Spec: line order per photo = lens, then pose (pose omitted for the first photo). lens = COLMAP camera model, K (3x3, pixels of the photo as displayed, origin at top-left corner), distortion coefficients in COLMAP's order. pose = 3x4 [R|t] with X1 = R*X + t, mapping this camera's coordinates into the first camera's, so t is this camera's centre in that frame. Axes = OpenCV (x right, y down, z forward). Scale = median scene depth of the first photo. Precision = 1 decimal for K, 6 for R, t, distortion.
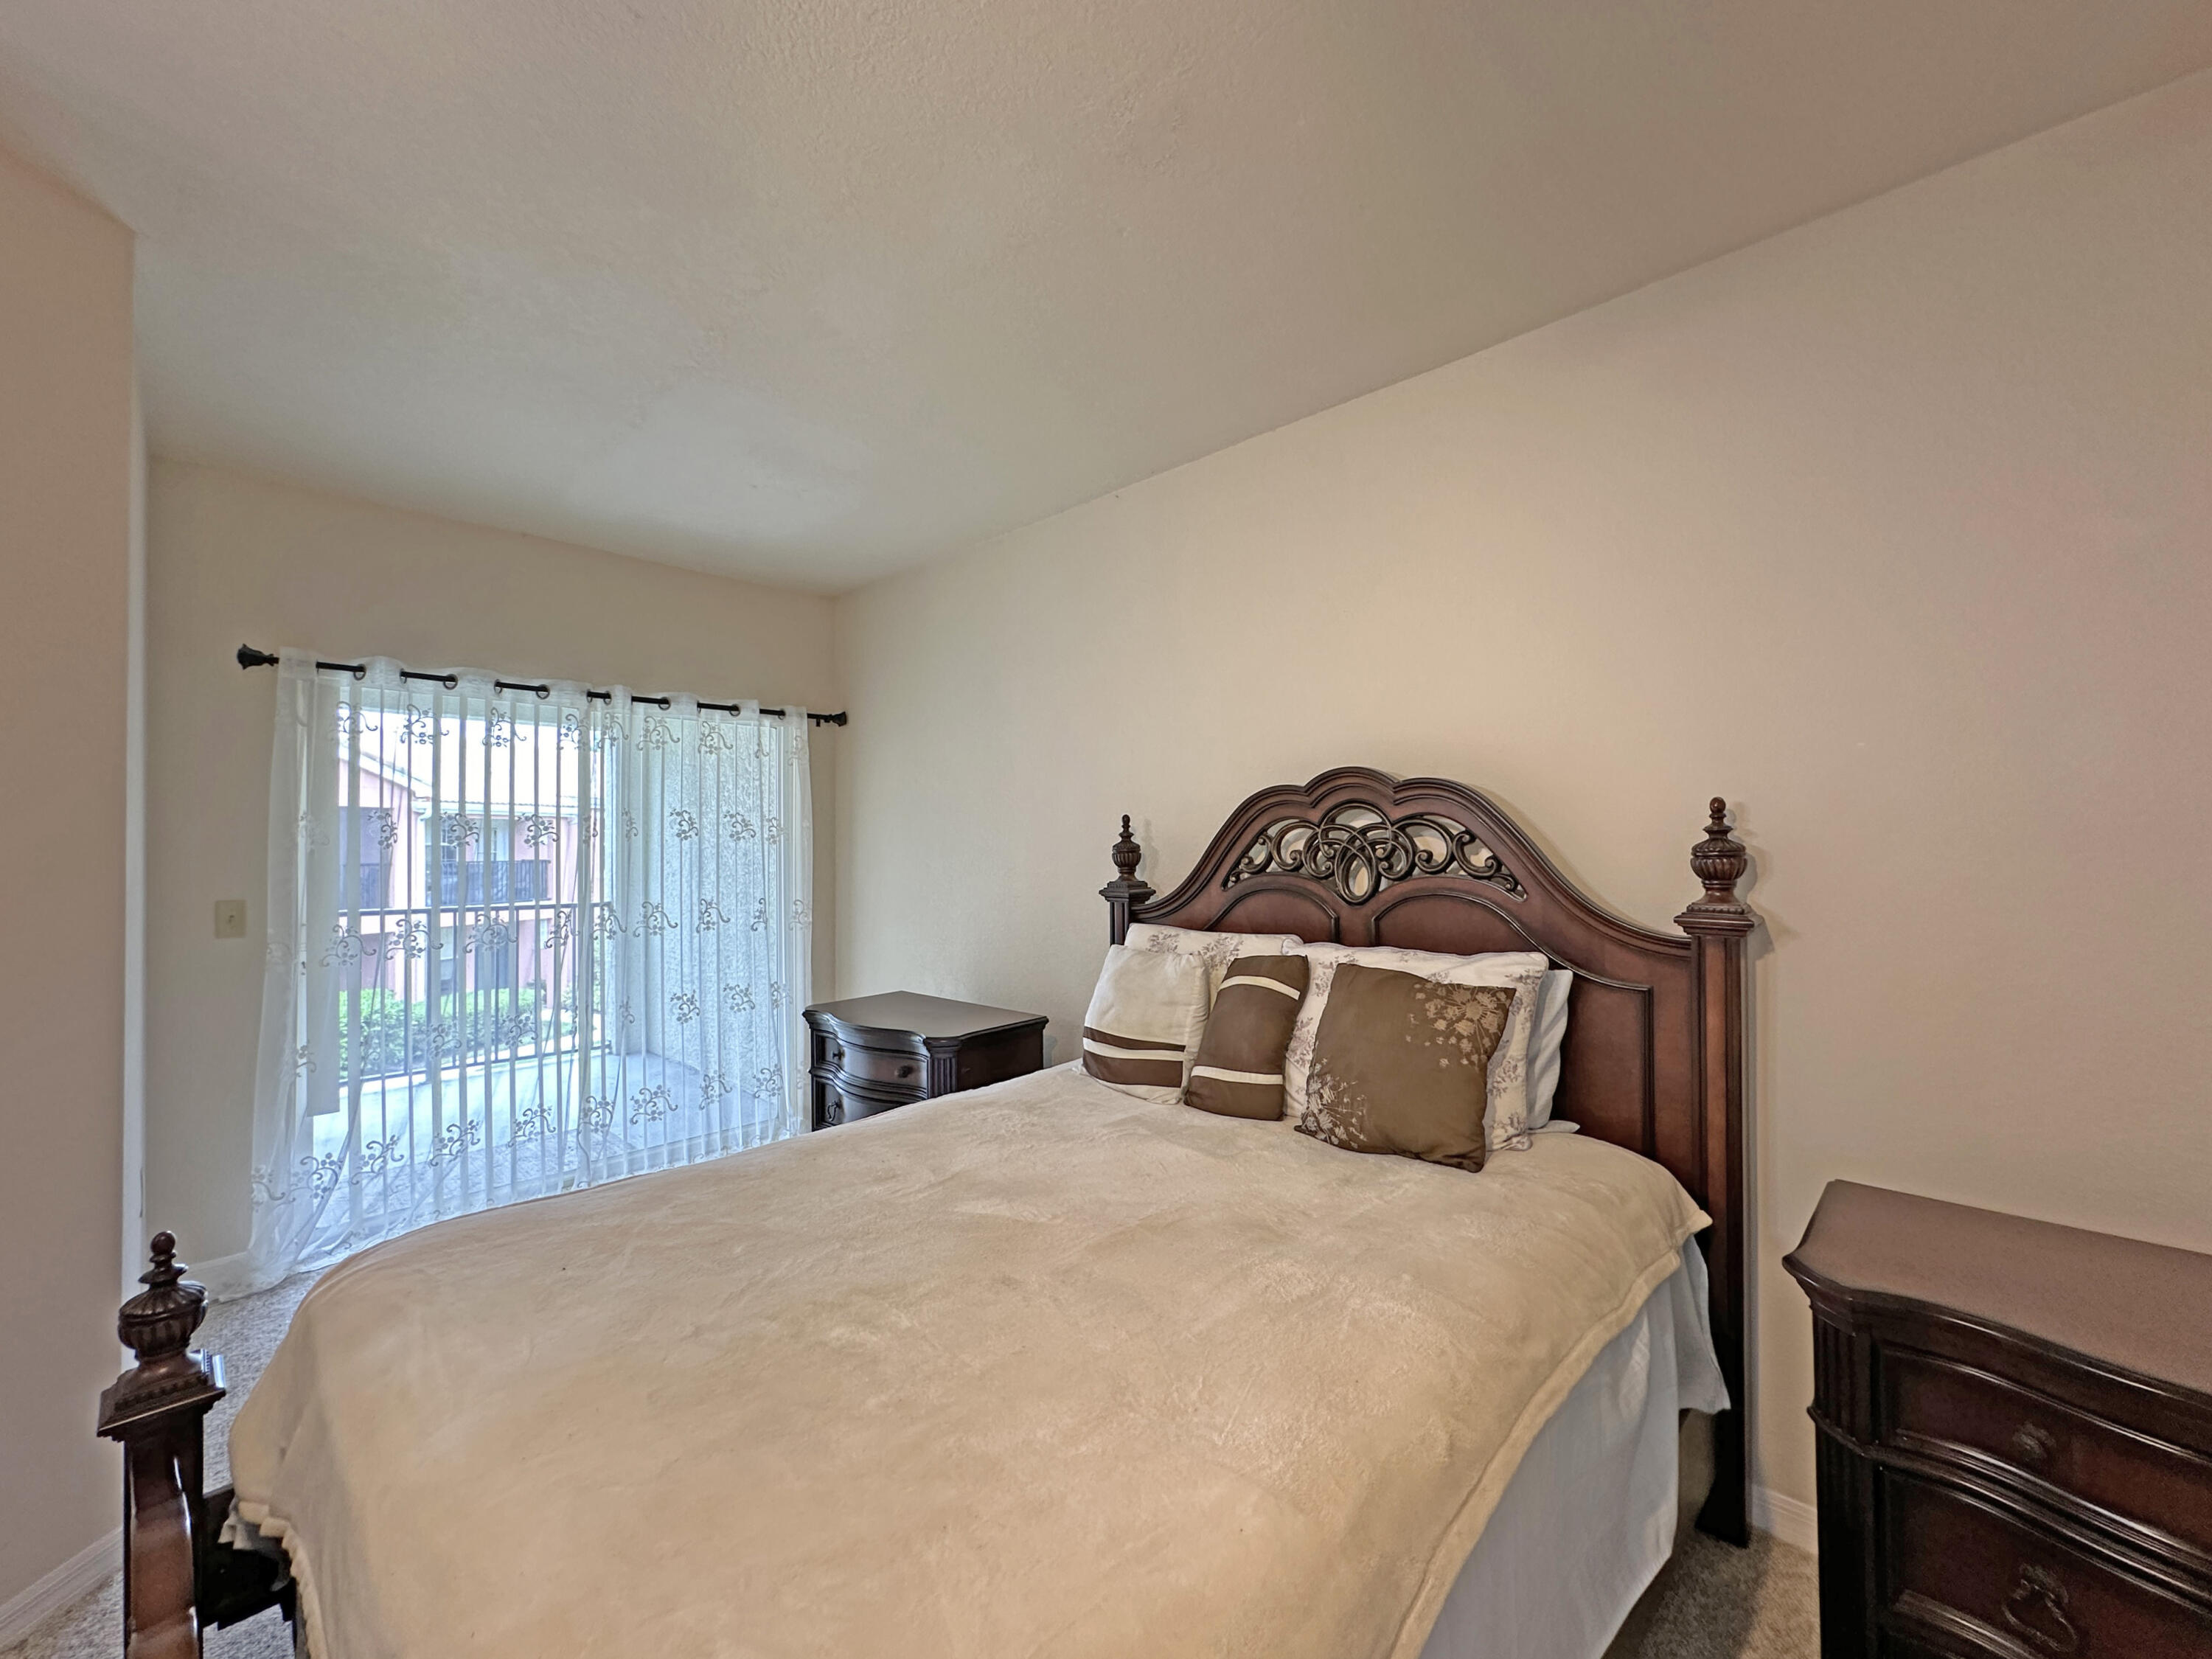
lens RADIAL K [[892.1, 0, 1117.2], [0, 892.1, 834.5], [0, 0, 1]] dist [-0.004409, 0.001207]
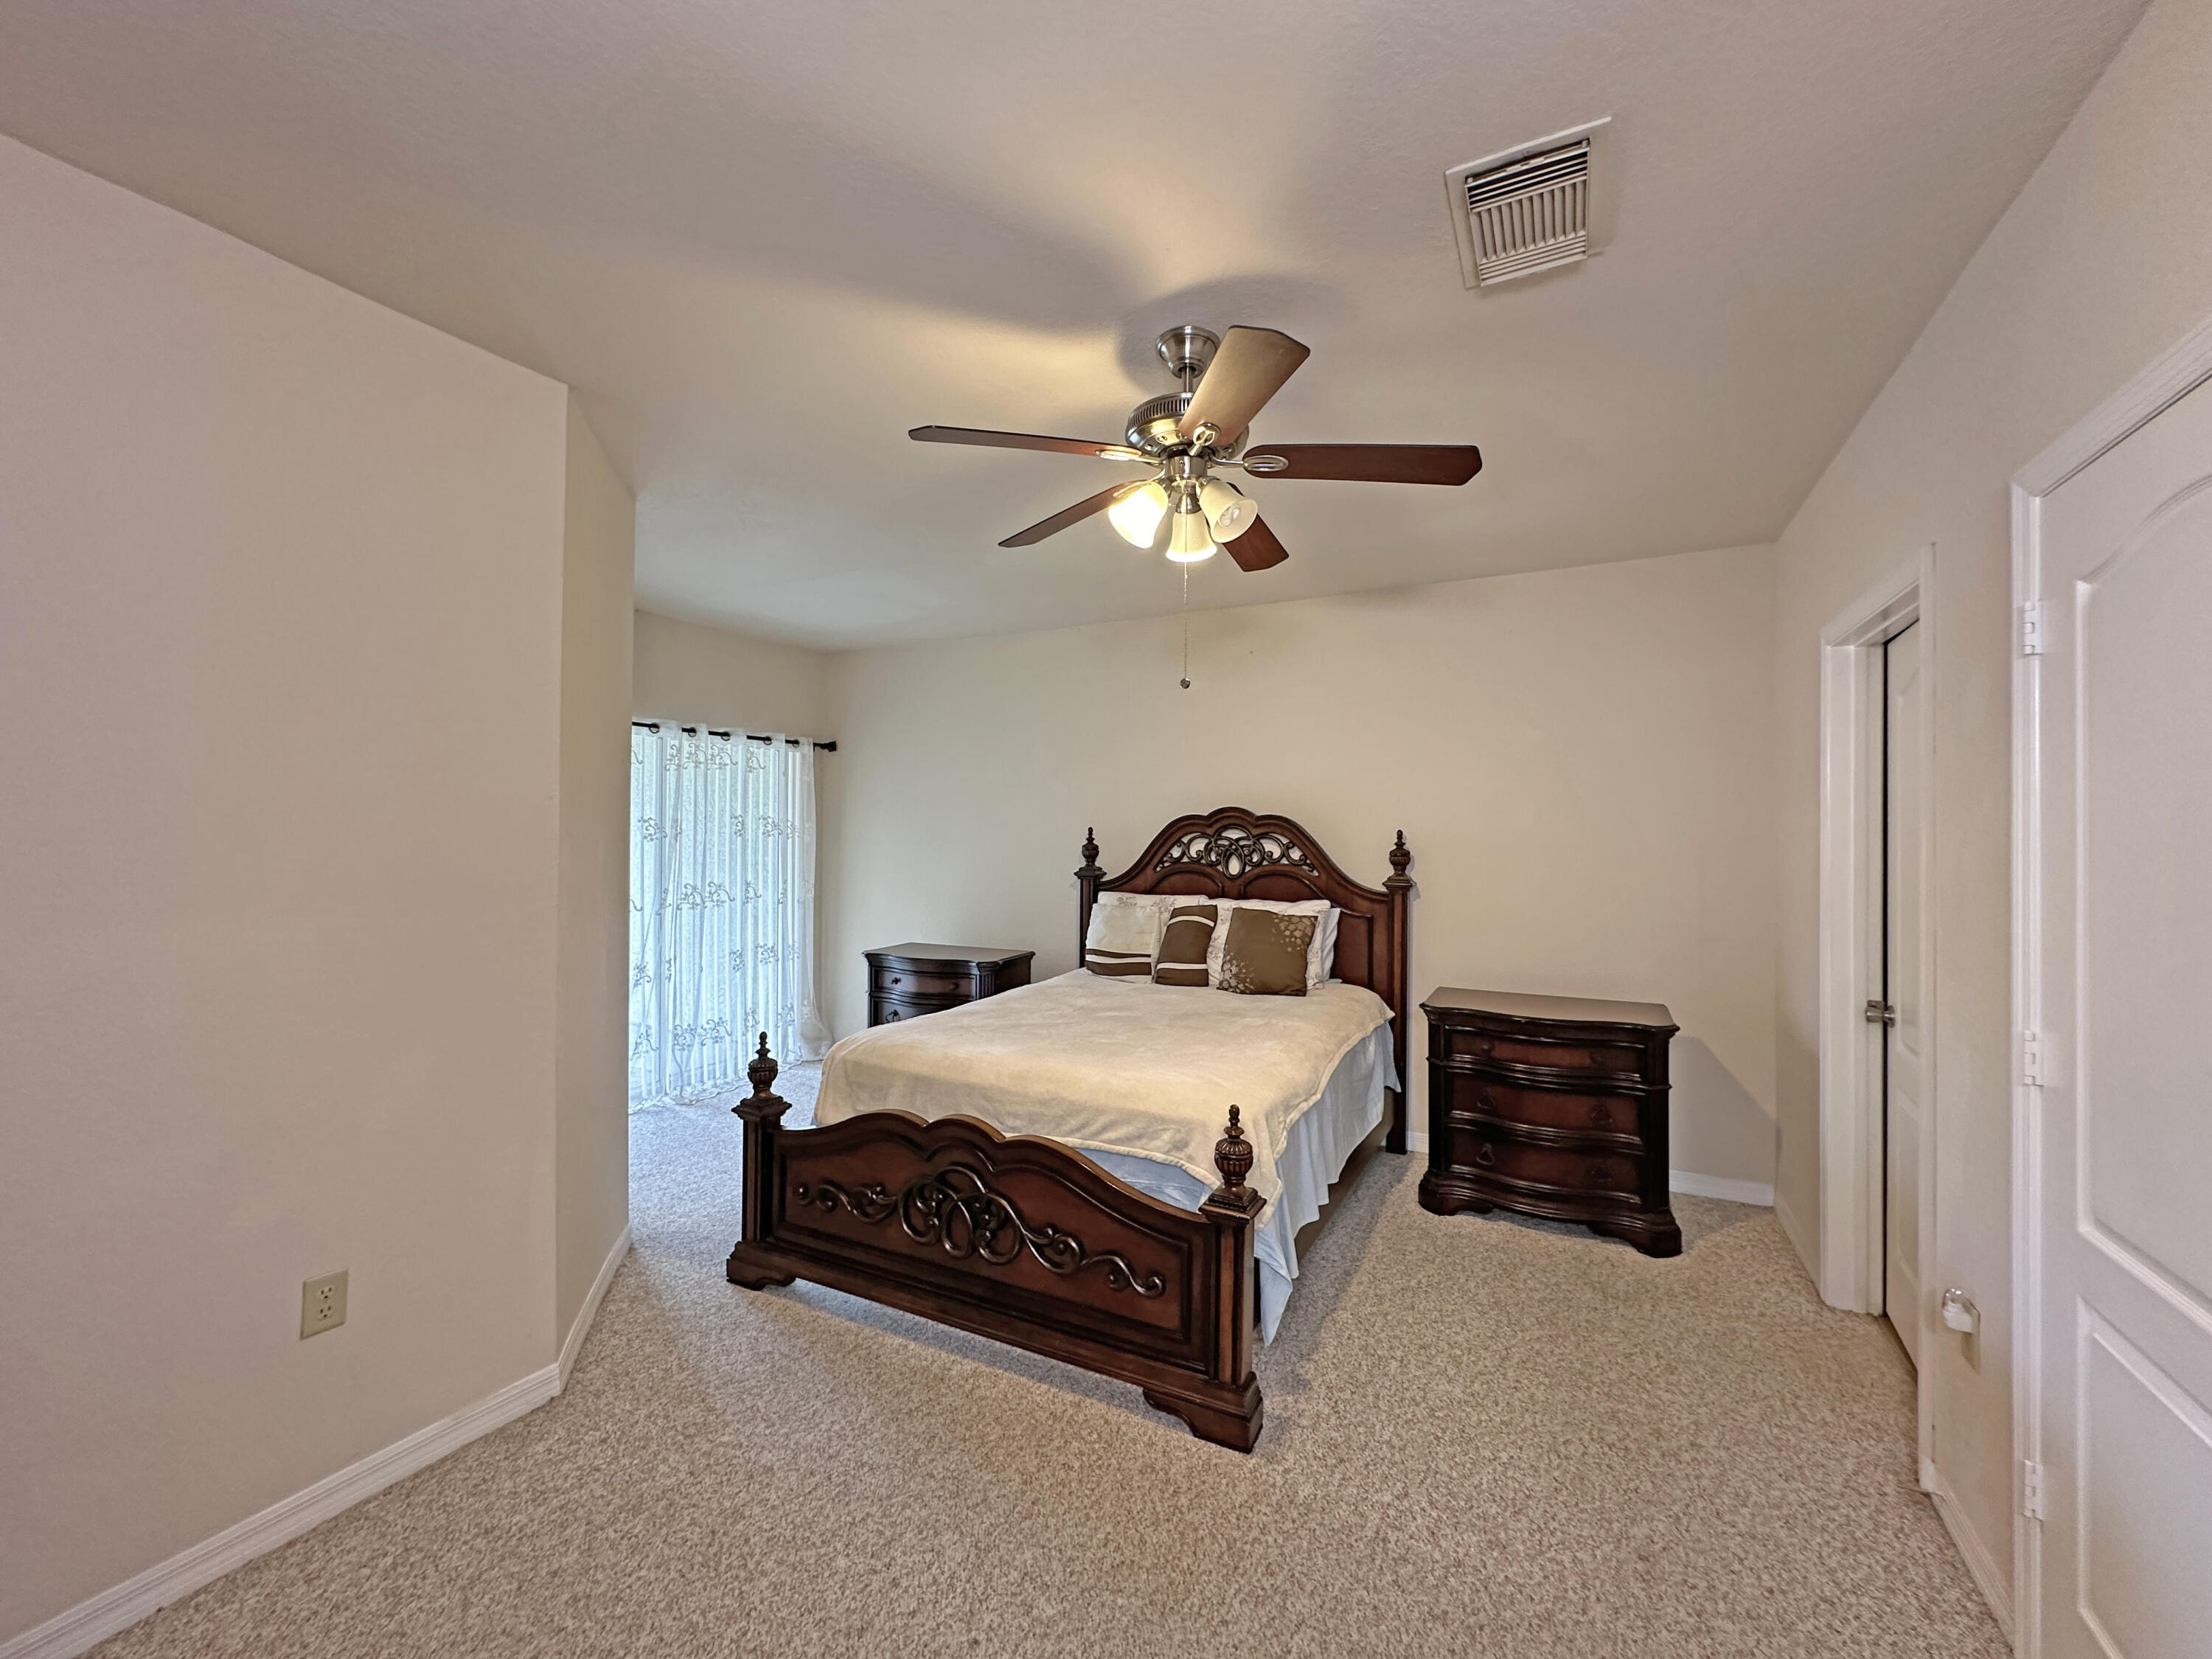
lens RADIAL K [[892.1, 0, 1113.3], [0, 892.1, 826.9], [0, 0, 1]] dist [-0.004409, 0.001207]
pose [[0.957486, 0.014317, 0.288124, -0.544581], [-0.015939, 0.999868, 0.003285, -0.036314], [-0.288039, -0.007738, 0.957588, -0.773800]]
